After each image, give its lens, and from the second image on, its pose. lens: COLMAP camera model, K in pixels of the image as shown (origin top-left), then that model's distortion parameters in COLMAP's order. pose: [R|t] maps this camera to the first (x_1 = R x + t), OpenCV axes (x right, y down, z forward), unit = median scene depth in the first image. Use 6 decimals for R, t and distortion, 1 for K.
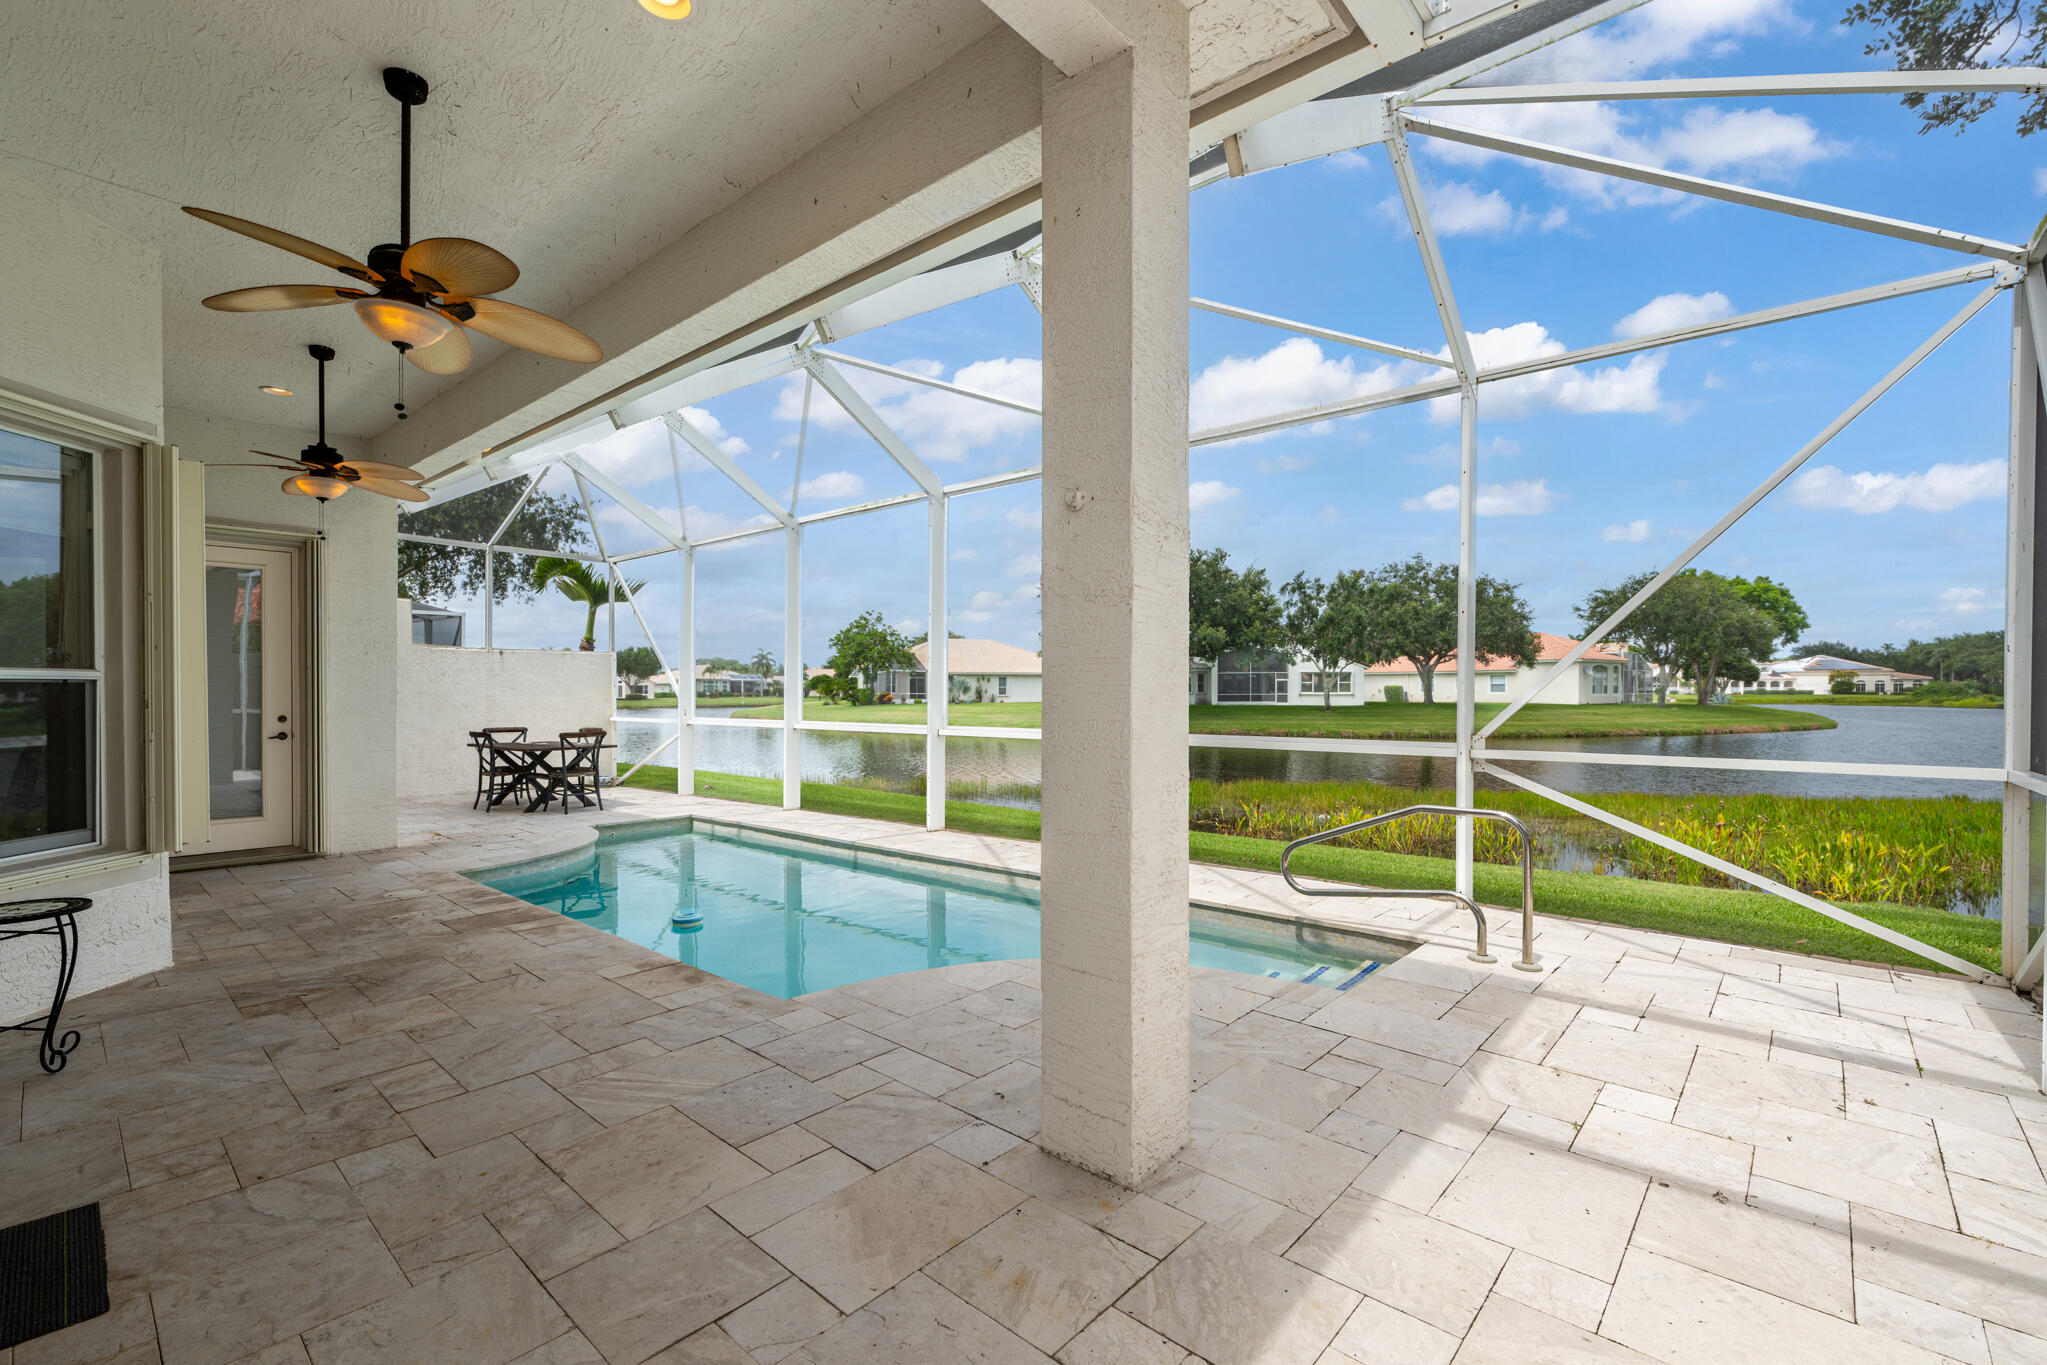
lens RADIAL K [[880.7, 0, 1009.2], [0, 880.7, 691.4], [0, 0, 1]] dist [-0.004415, -0.000529]
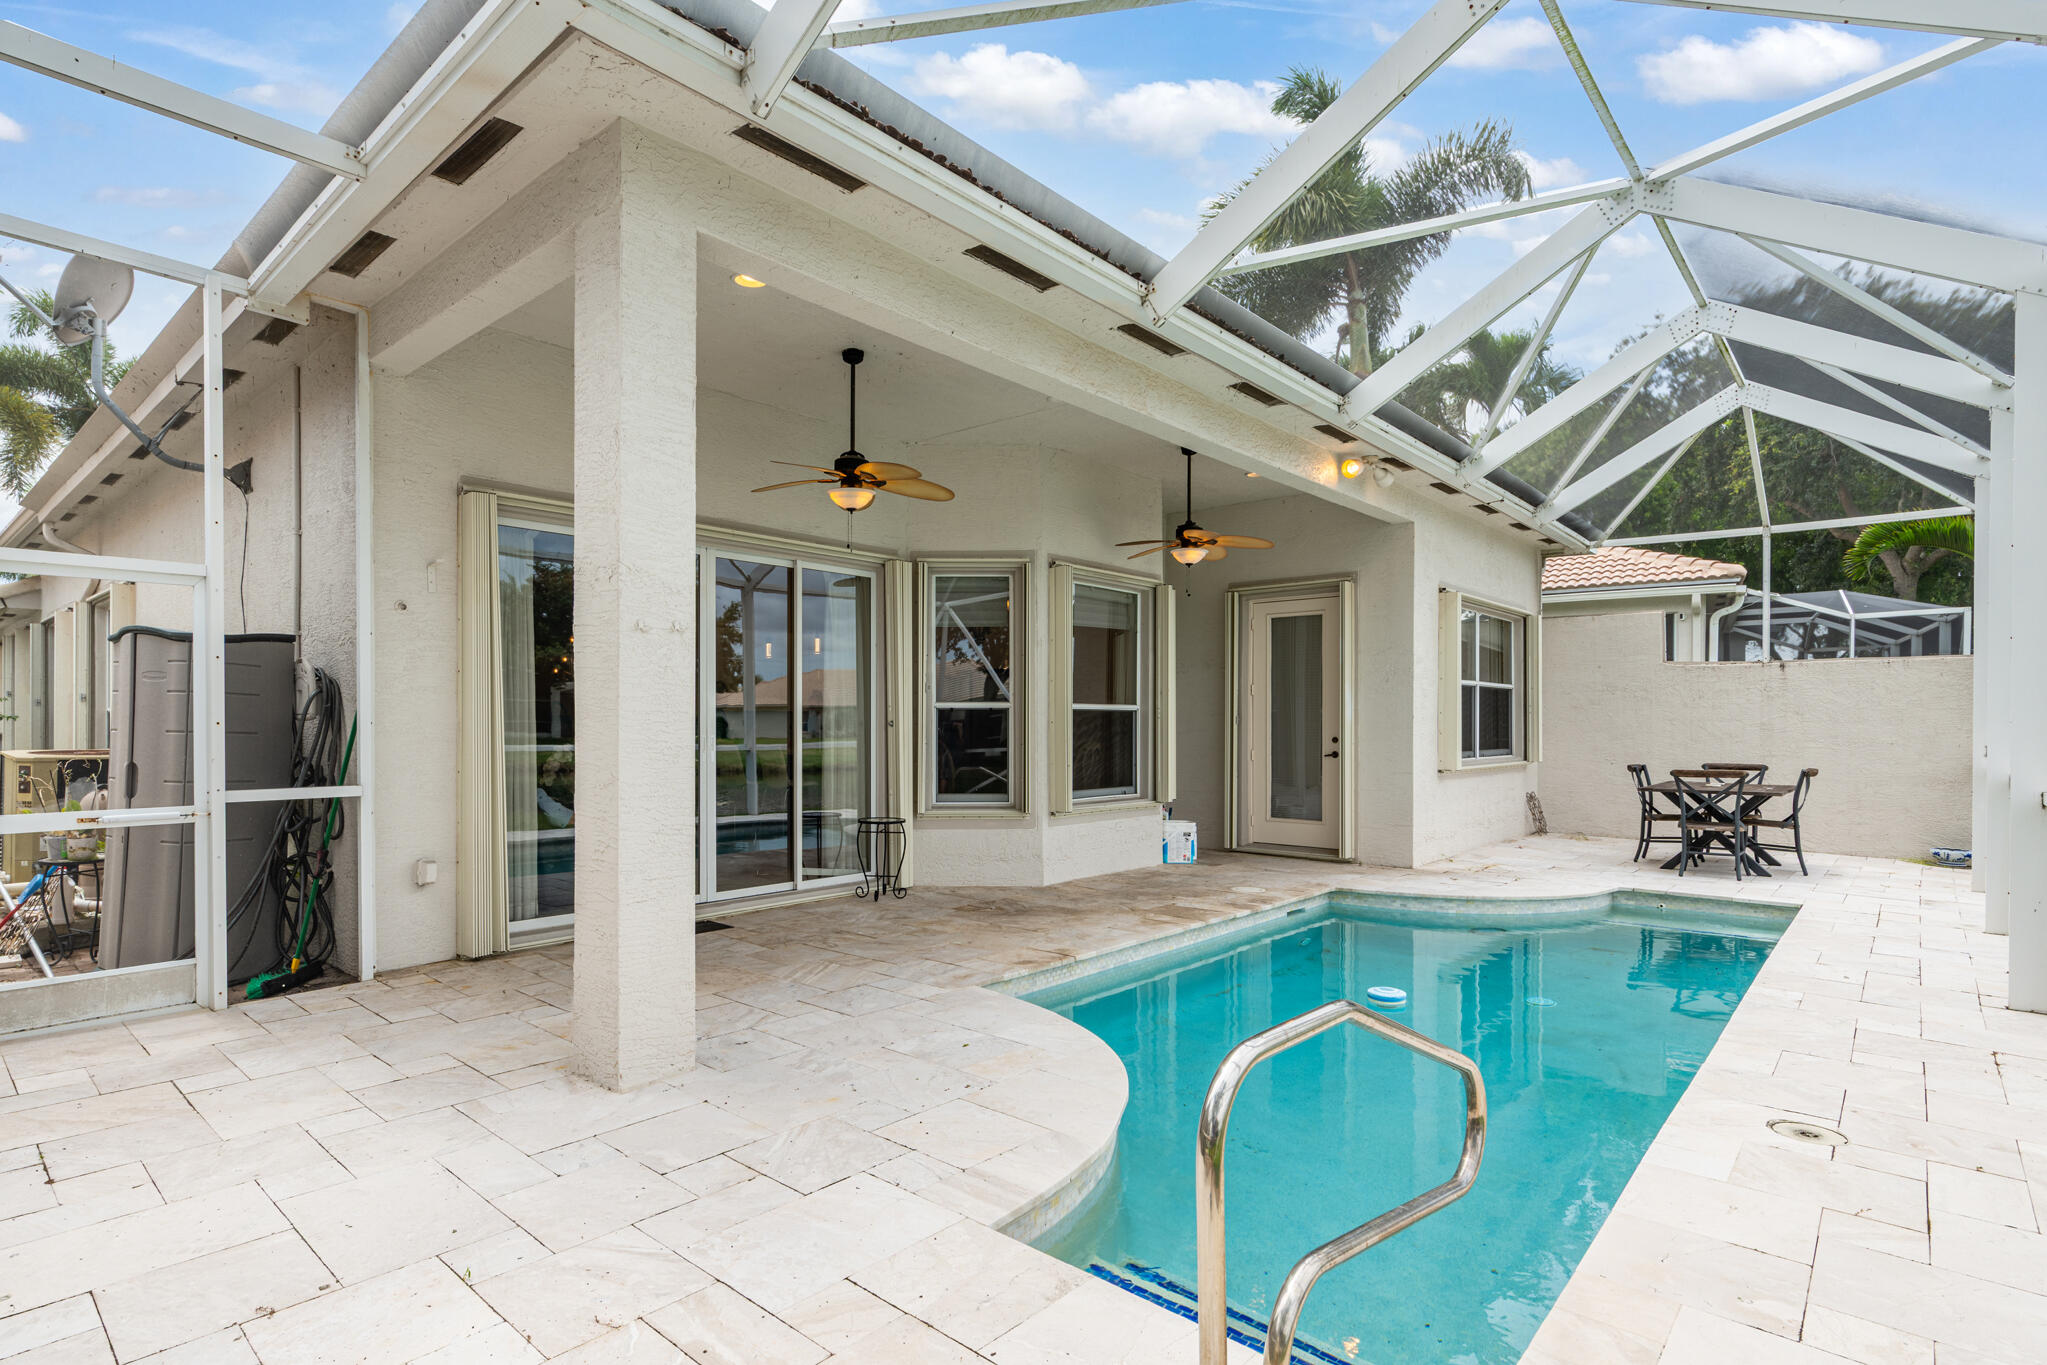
lens RADIAL K [[1037.2, 0, 1010.0], [0, 1037.2, 699.3], [0, 0, 1]] dist [0.000688, 0.000437]
pose [[0.011847, -0.018201, -0.999764, 1.183694], [0.000856, 0.999834, -0.018192, 0.000188], [0.999929, -0.000641, 0.011861, 1.097214]]
